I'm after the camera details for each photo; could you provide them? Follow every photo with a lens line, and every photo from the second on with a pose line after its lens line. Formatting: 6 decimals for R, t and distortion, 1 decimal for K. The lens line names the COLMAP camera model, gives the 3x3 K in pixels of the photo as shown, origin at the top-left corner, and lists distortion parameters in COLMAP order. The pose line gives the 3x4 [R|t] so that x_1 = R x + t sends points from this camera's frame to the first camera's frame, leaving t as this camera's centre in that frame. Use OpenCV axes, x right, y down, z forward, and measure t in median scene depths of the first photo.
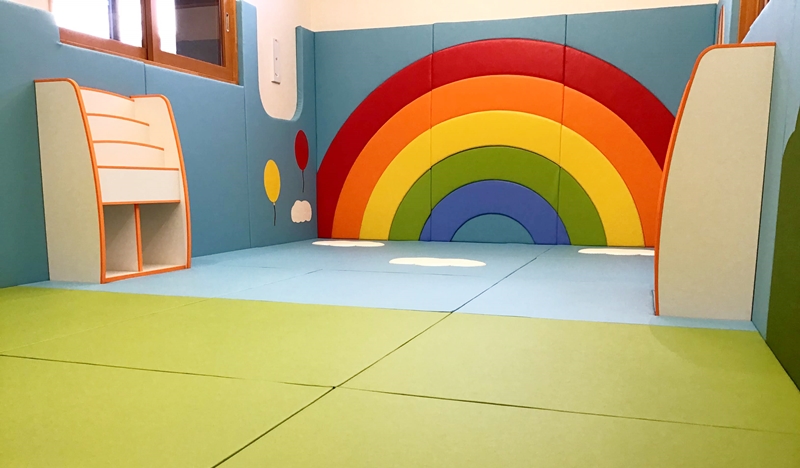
lens RADIAL K [[719.0, 0, 402.7], [0, 719.0, 308.1], [0, 0, 1]] dist [0.081554, -0.133771]
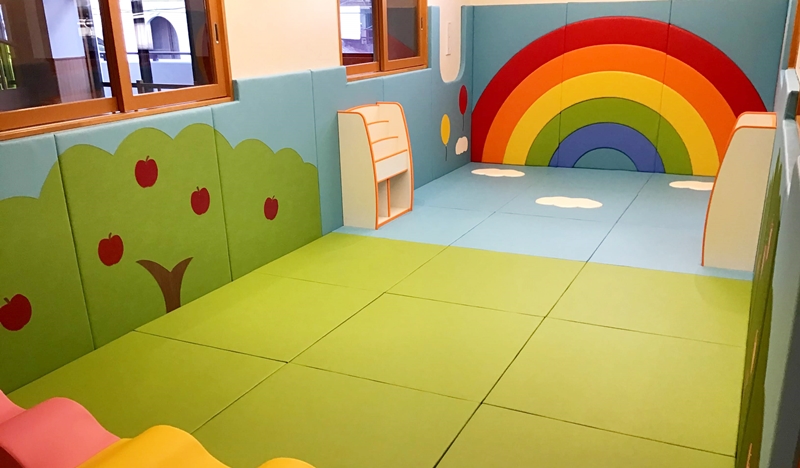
lens RADIAL K [[719.0, 0, 394.3], [0, 719.0, 276.0], [0, 0, 1]] dist [0.081554, -0.133771]
pose [[0.990459, 0.019593, -0.136406, -0.079575], [0.004497, 0.984718, 0.174100, -0.135856], [0.137732, -0.173053, 0.975235, -0.424633]]
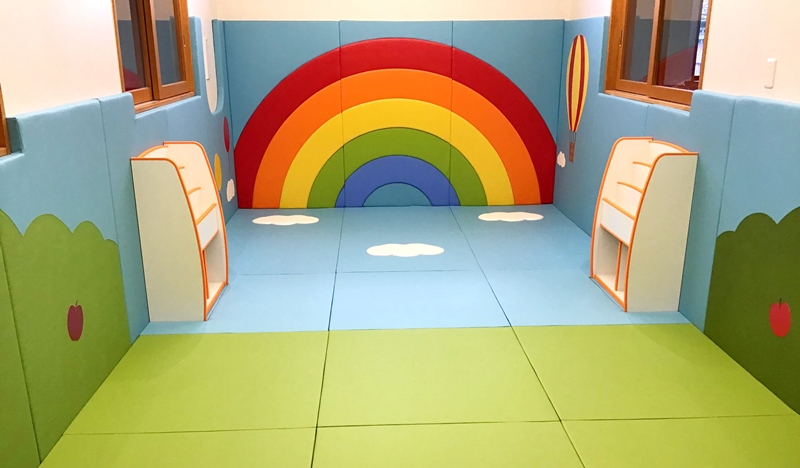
lens RADIAL K [[719.0, 0, 394.4], [0, 719.0, 275.3], [0, 0, 1]] dist [0.081554, -0.133771]
pose [[0.934009, -0.116367, 0.337767, -0.314143], [0.067234, 0.985825, 0.153716, -0.167190], [-0.350867, -0.120862, 0.928593, -0.149105]]
